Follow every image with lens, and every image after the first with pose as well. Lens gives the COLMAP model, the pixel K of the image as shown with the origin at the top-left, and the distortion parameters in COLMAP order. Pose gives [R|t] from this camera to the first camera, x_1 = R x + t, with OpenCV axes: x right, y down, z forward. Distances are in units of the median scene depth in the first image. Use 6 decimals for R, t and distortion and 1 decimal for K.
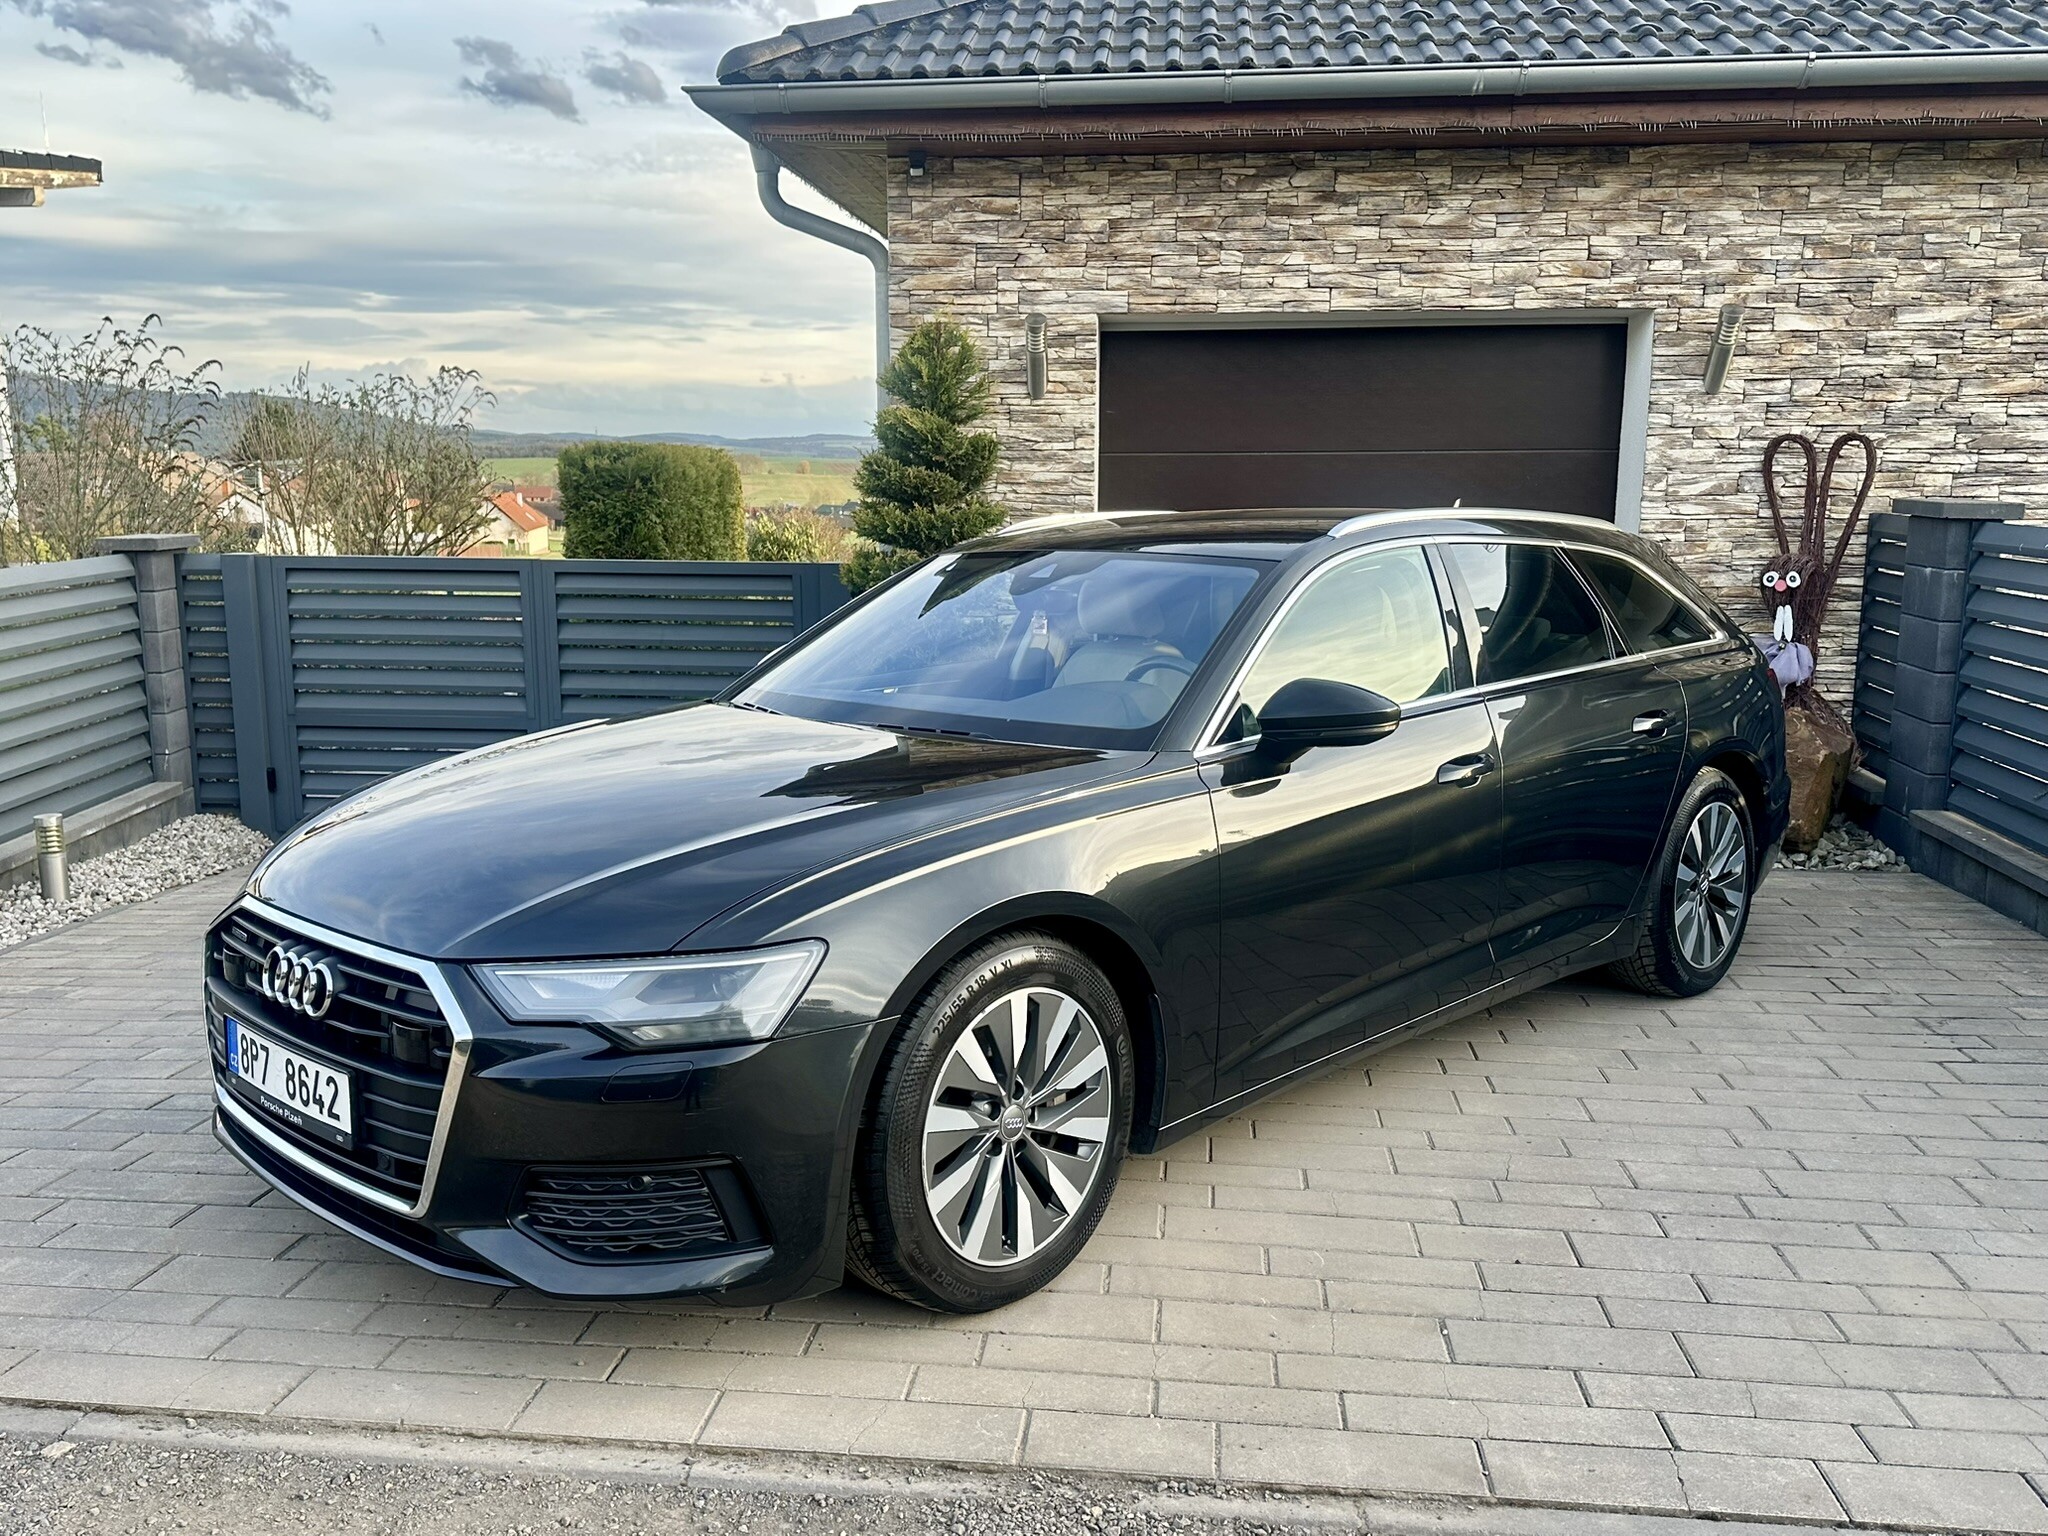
lens RADIAL K [[1711.4, 0, 991.6], [0, 1711.4, 840.1], [0, 0, 1]] dist [0.035983, -0.061024]
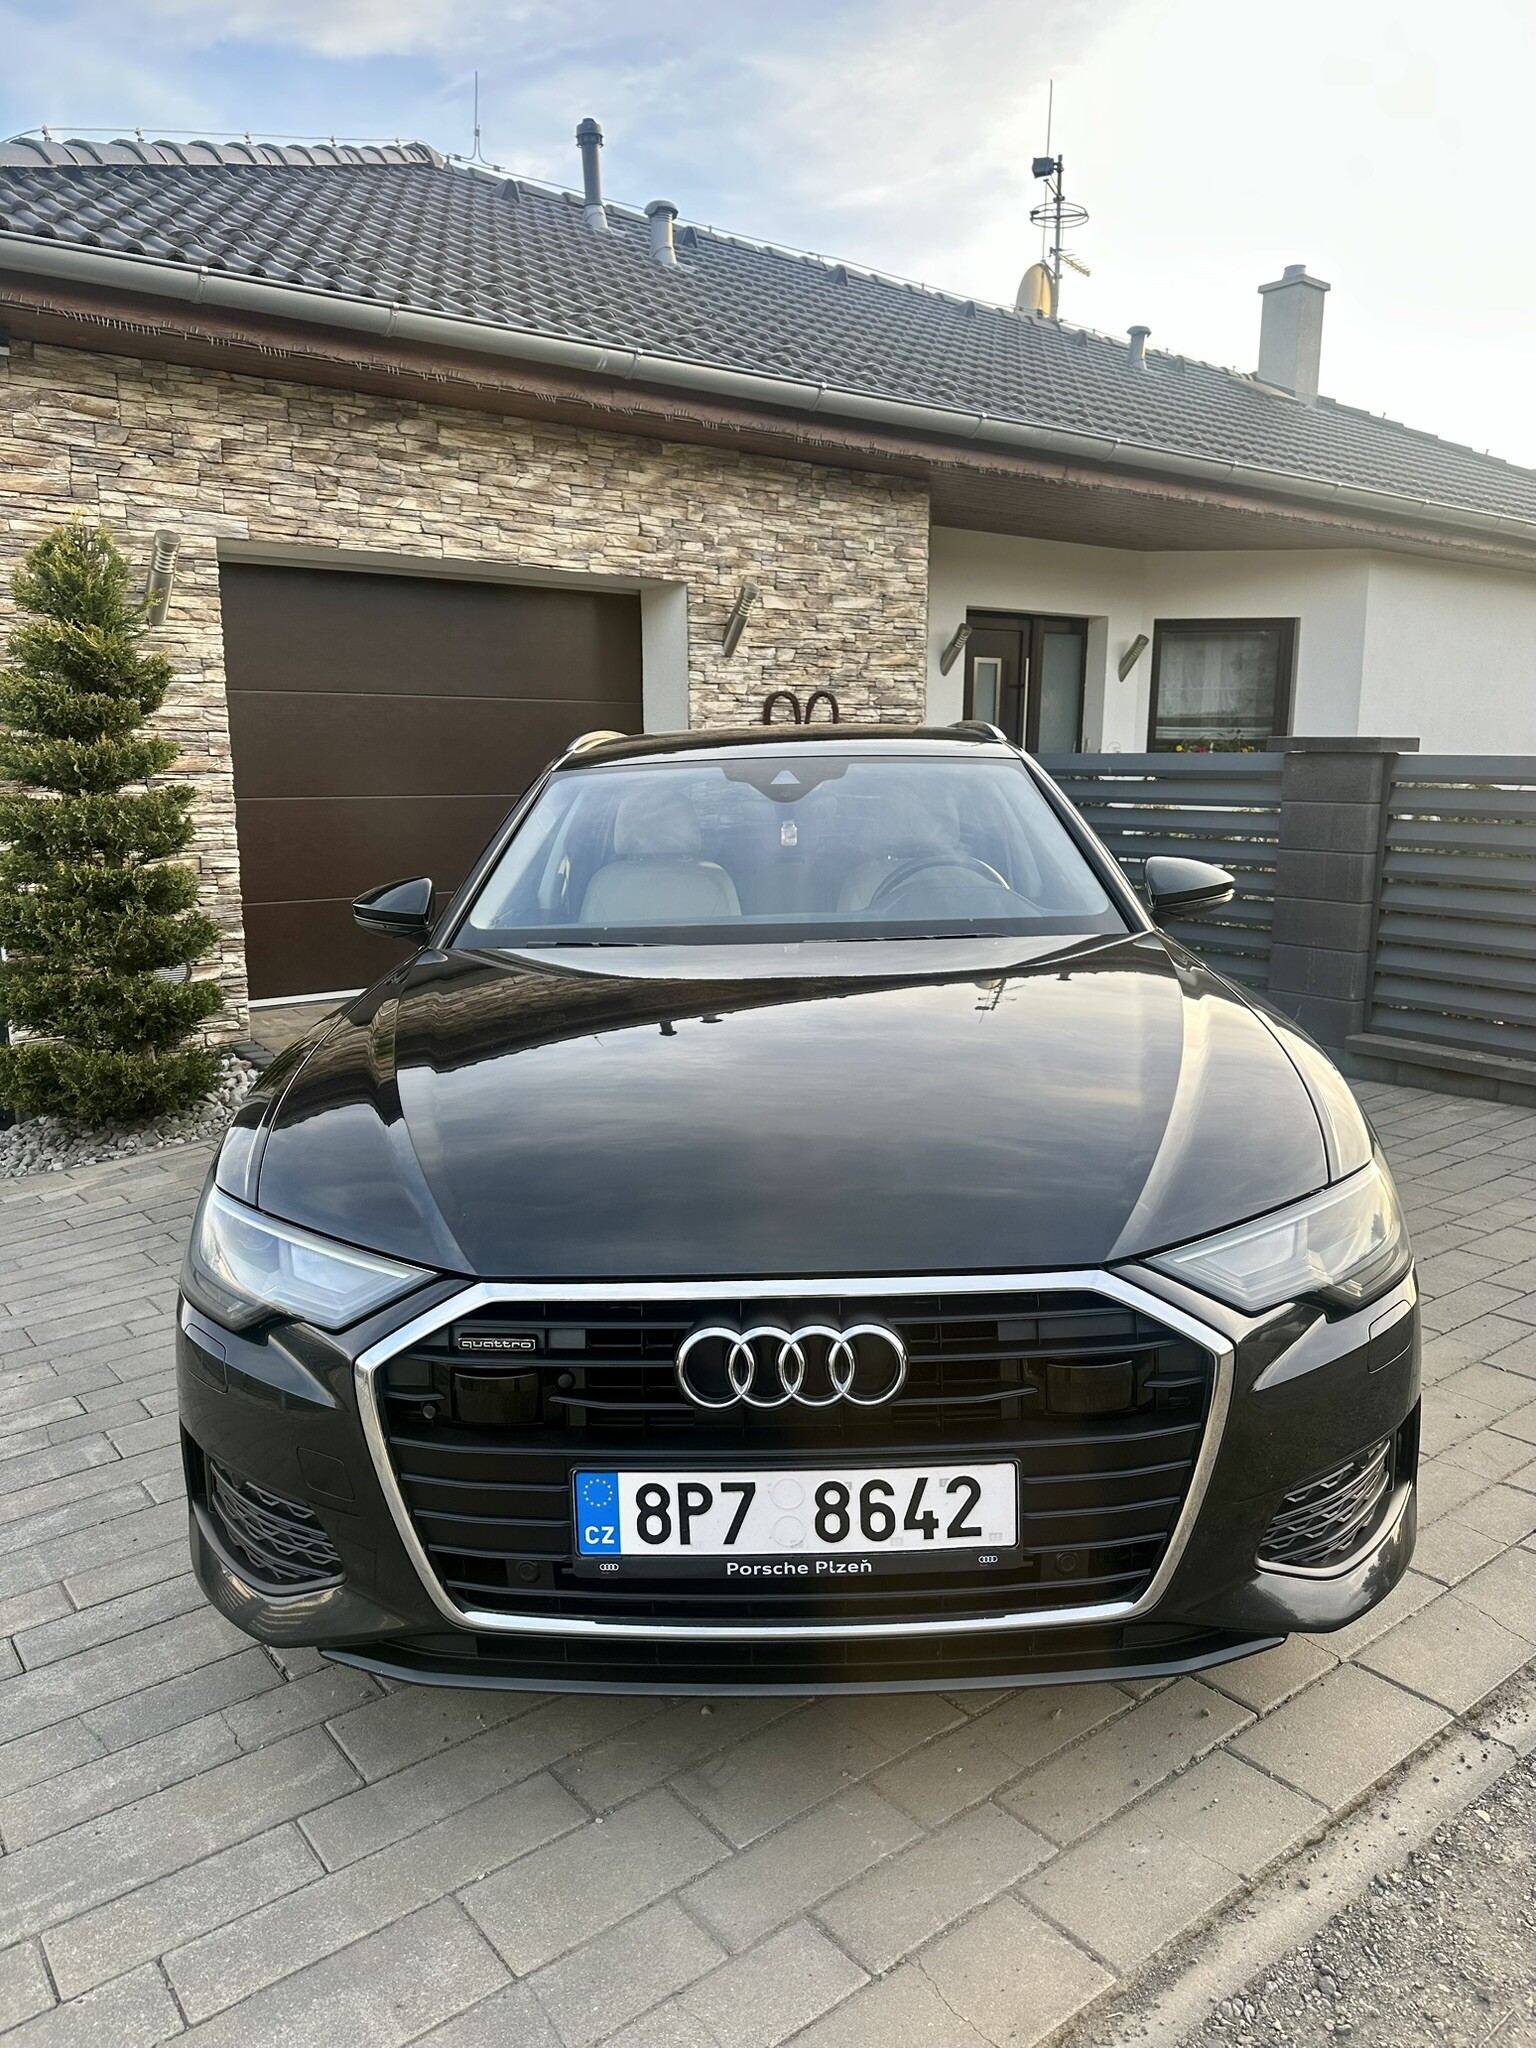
lens RADIAL K [[1419.5, 0, 770.5], [0, 1419.5, 1052.4], [0, 0, 1]] dist [0.159943, -0.256372]
pose [[0.716660, -0.145811, 0.682010, -0.313010], [0.148278, 0.987399, 0.055290, -0.028867], [-0.681478, 0.061503, 0.729250, 0.238177]]
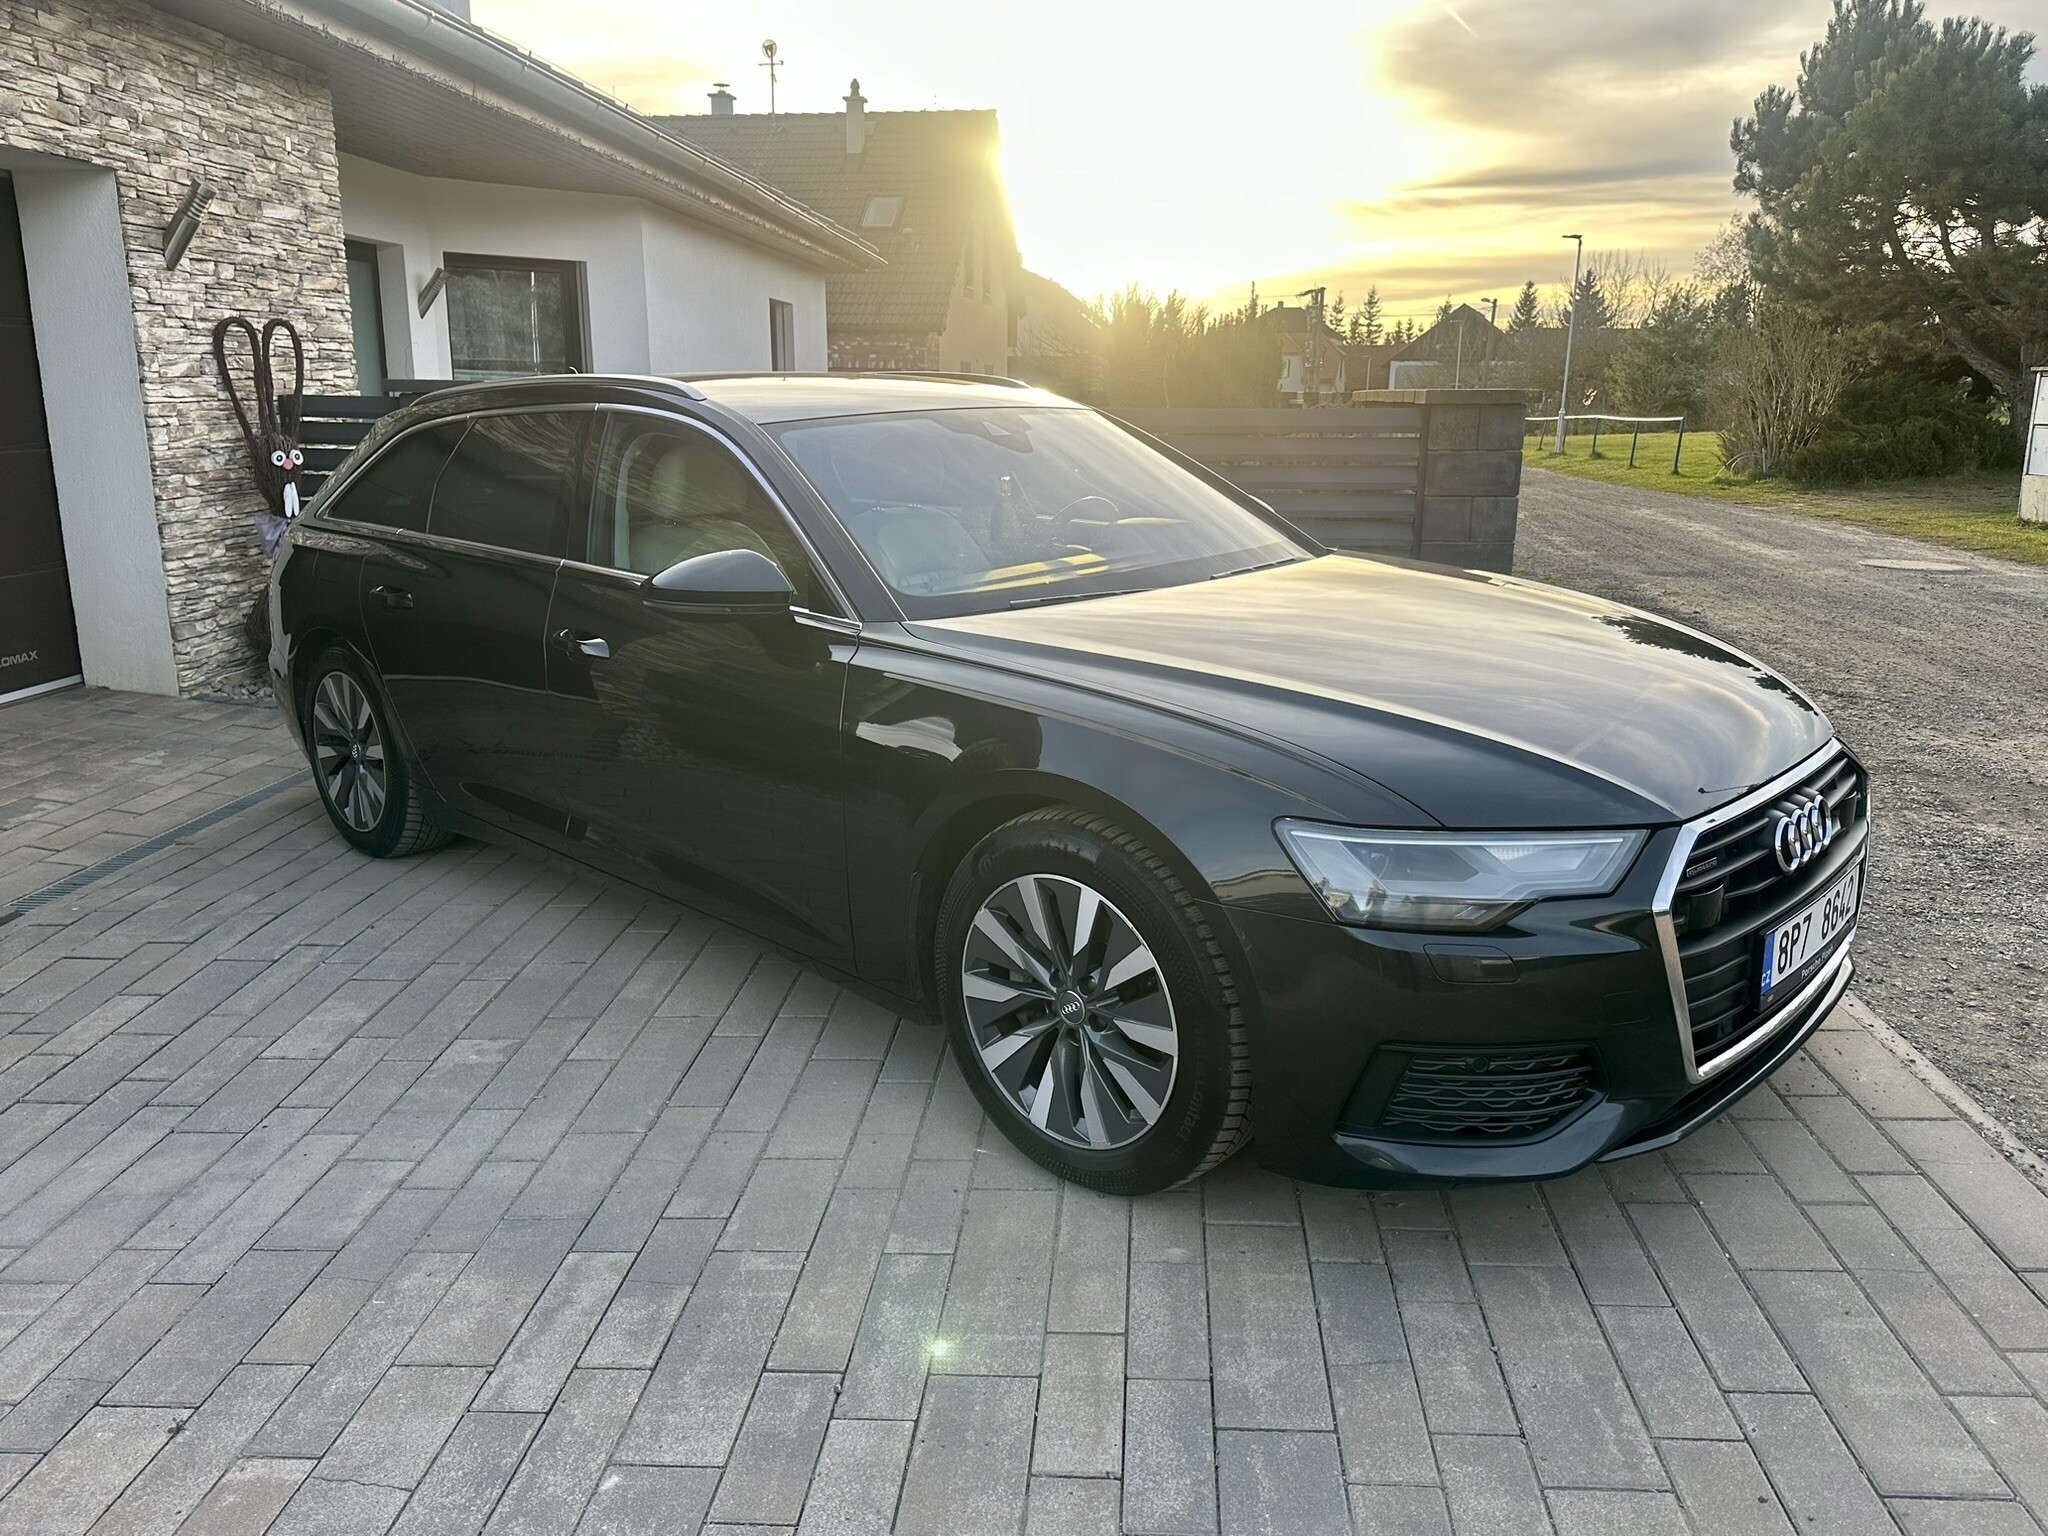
lens RADIAL K [[1495.6, 0, 1025.6], [0, 1495.6, 806.0], [0, 0, 1]] dist [0.009576, -0.011783]
pose [[-0.028383, -0.267088, 0.963254, -0.490568], [0.205533, 0.941492, 0.267110, -0.102138], [-0.978238, 0.205562, 0.028173, 0.569510]]
